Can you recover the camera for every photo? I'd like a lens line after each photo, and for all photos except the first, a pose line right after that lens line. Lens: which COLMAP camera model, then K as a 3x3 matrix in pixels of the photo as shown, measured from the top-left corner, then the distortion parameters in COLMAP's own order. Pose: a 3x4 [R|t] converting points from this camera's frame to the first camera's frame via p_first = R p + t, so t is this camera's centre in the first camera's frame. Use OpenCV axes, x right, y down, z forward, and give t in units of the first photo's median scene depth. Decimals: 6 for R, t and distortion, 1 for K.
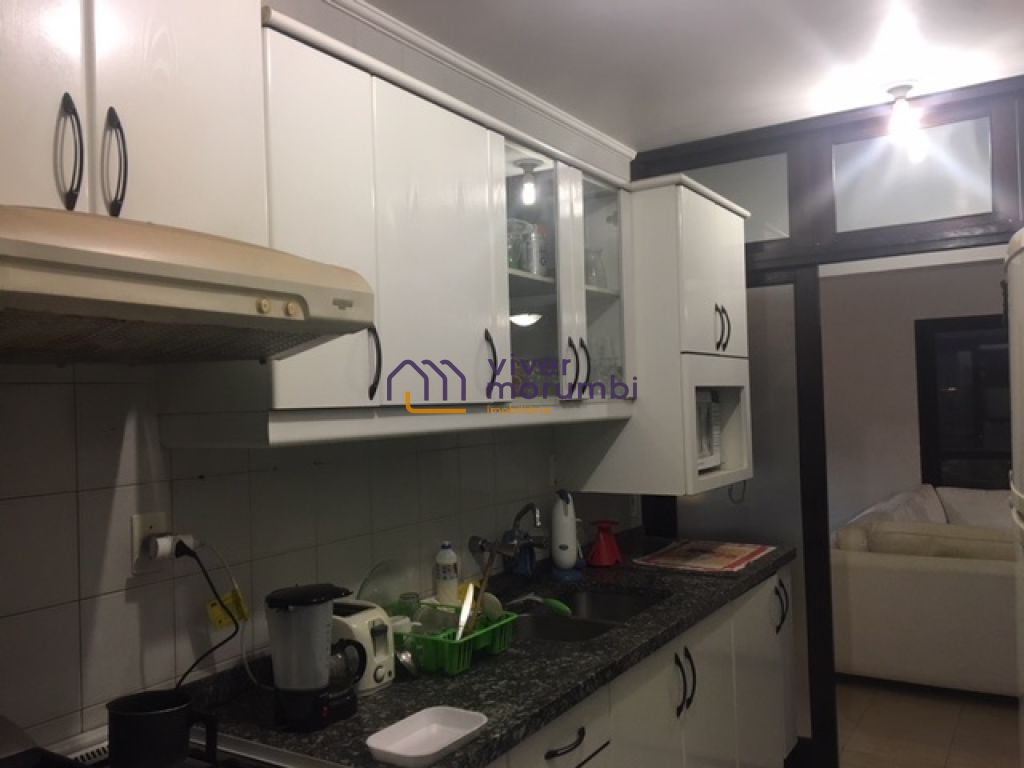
lens RADIAL K [[882.2, 0, 507.9], [0, 882.2, 382.3], [0, 0, 1]] dist [-0.016712, -0.004907]
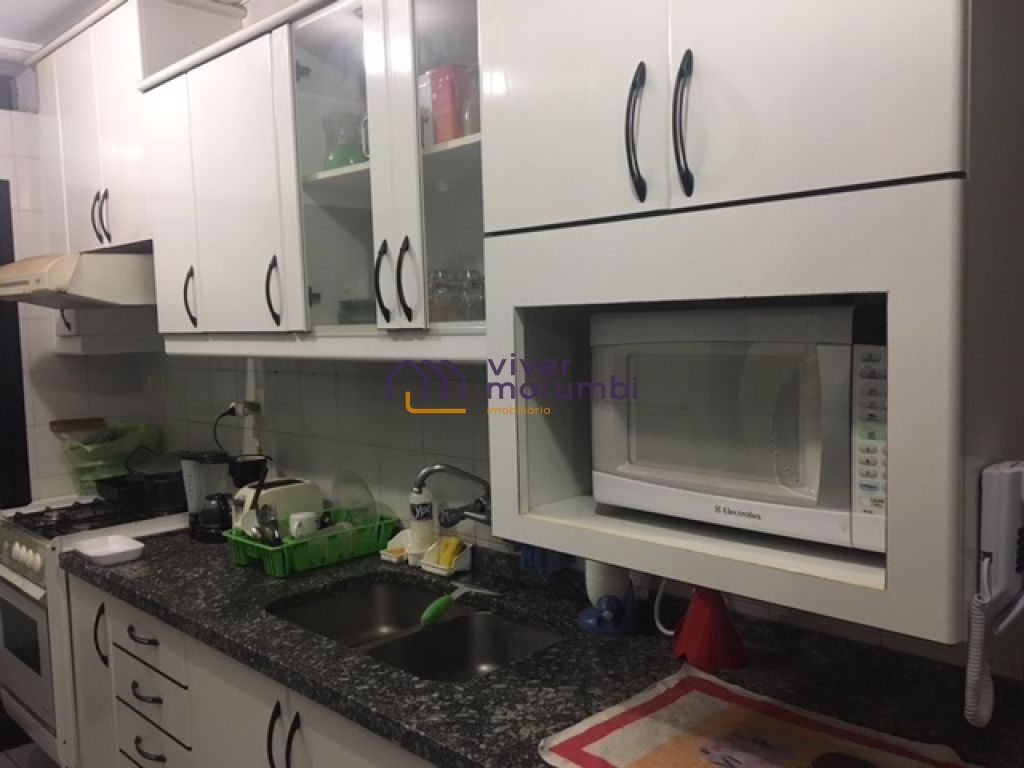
lens RADIAL K [[882.2, 0, 508.6], [0, 882.2, 388.5], [0, 0, 1]] dist [-0.016712, -0.004907]
pose [[-0.230259, 0.117249, -0.966040, 0.896861], [0.058309, 0.992594, 0.106573, -0.002721], [0.971381, -0.031790, -0.235390, 1.525402]]
